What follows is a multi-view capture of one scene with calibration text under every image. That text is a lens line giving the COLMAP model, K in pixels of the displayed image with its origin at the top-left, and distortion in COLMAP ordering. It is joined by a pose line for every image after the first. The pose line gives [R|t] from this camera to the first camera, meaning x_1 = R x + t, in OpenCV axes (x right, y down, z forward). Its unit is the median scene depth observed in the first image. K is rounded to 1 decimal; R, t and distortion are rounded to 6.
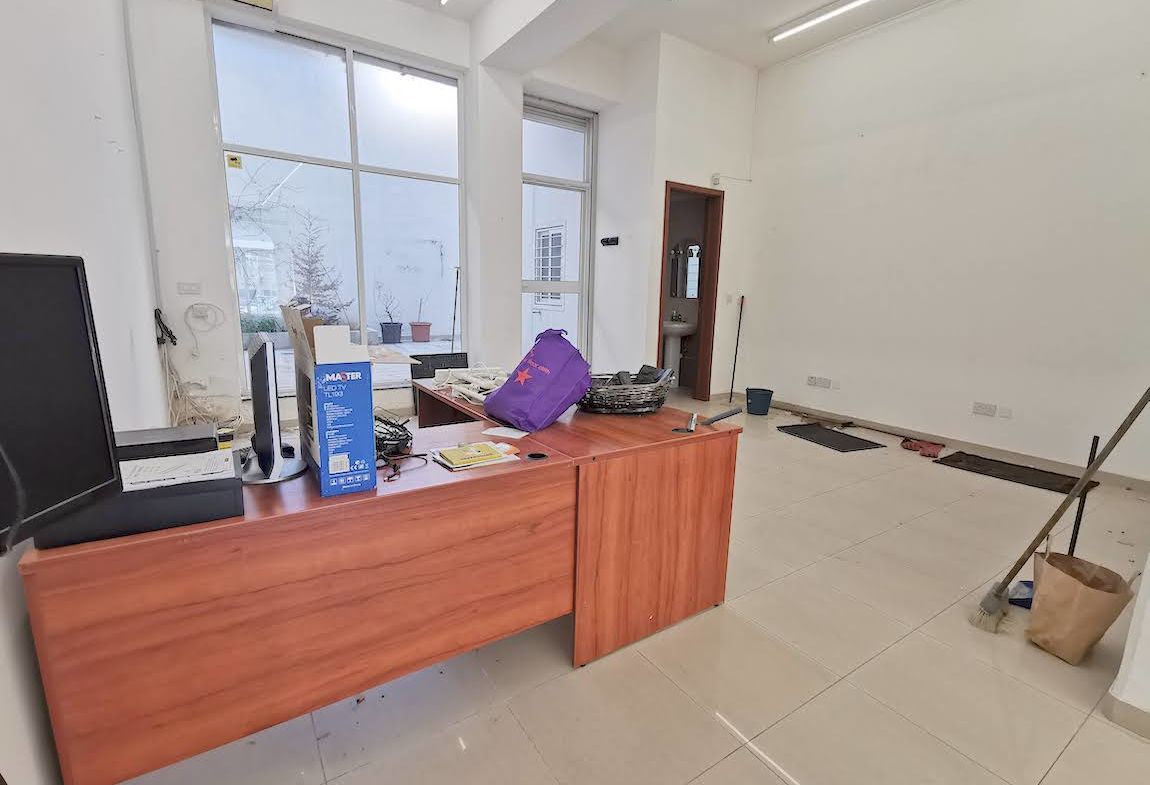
lens RADIAL K [[524.7, 0, 574.9], [0, 524.7, 389.0], [0, 0, 1]] dist [0.005938, 0.000188]
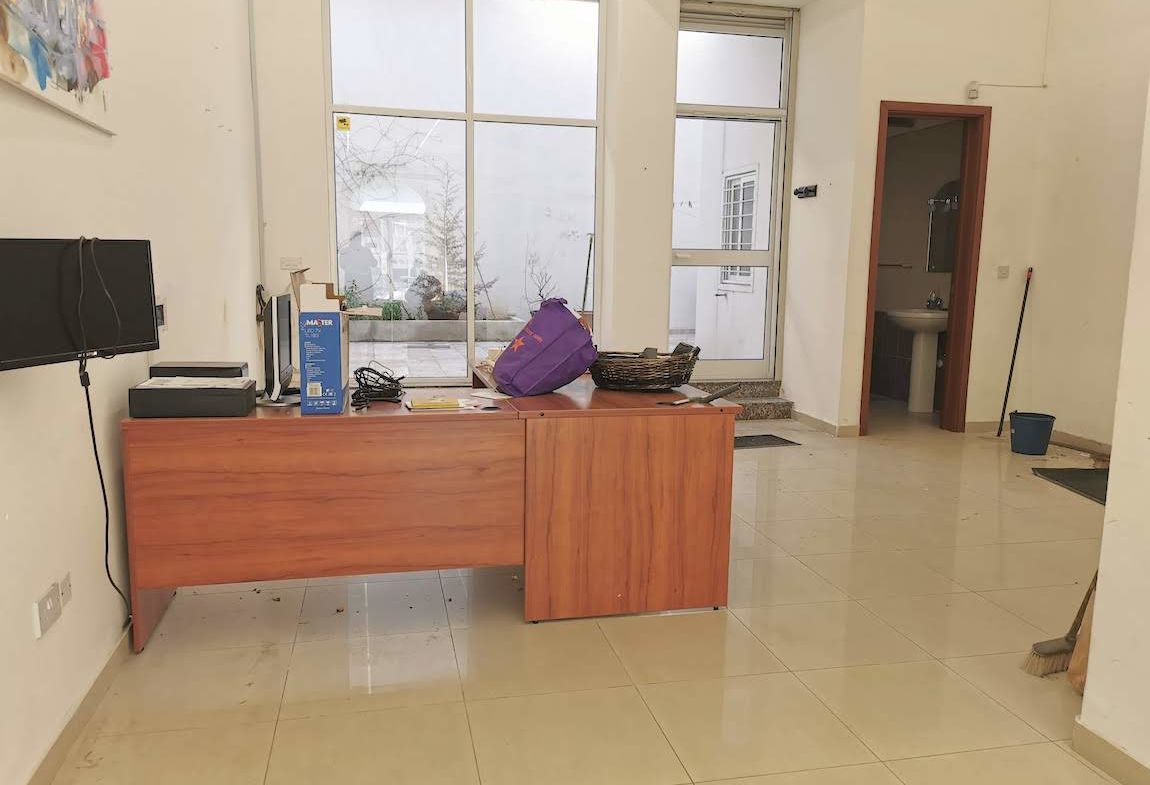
lens RADIAL K [[869.7, 0, 577.9], [0, 869.7, 394.8], [0, 0, 1]] dist [0.033103, 0.004013]
pose [[0.935396, 0.043431, -0.350925, 0.283151], [-0.057559, 0.997894, -0.029924, 0.055513], [0.348886, 0.048190, 0.935925, -0.245729]]
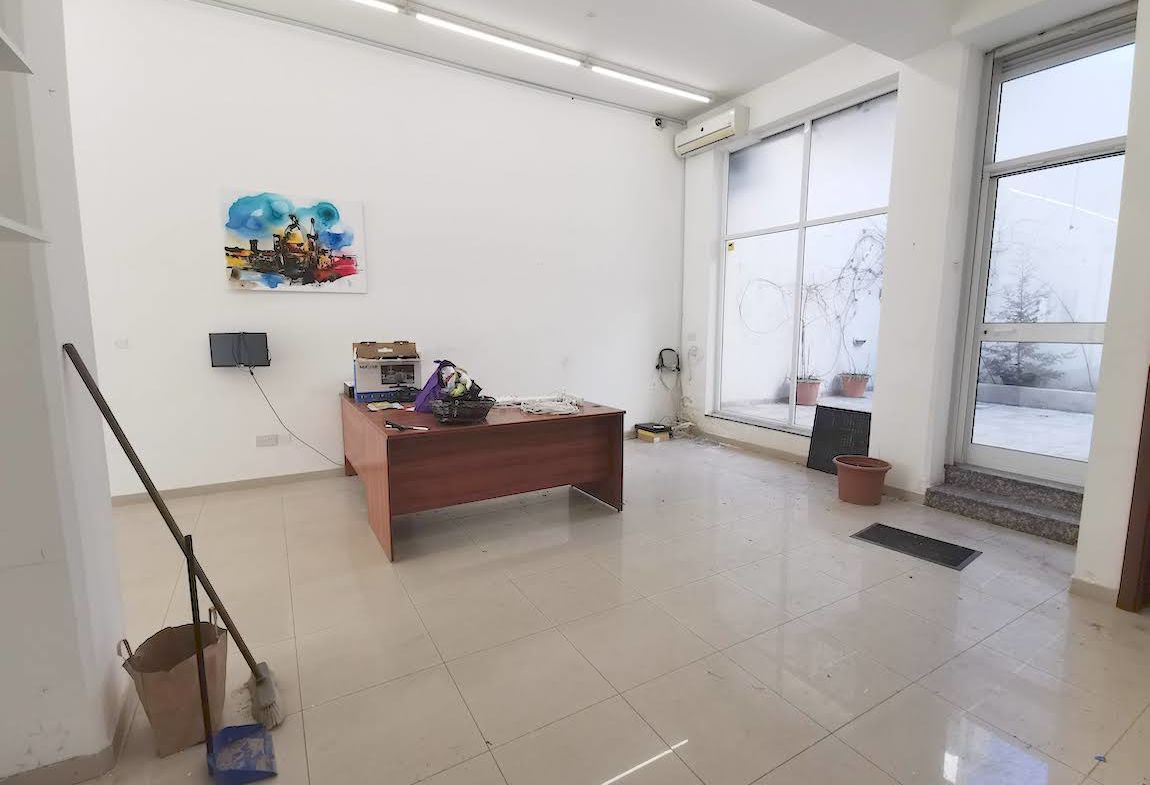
lens RADIAL K [[524.7, 0, 575.5], [0, 524.7, 390.0], [0, 0, 1]] dist [0.005938, 0.000188]
pose [[-0.050513, 0.099755, -0.993729, 0.816485], [-0.185977, 0.976656, 0.107495, -0.137243], [0.981255, 0.190241, -0.030781, 0.730298]]
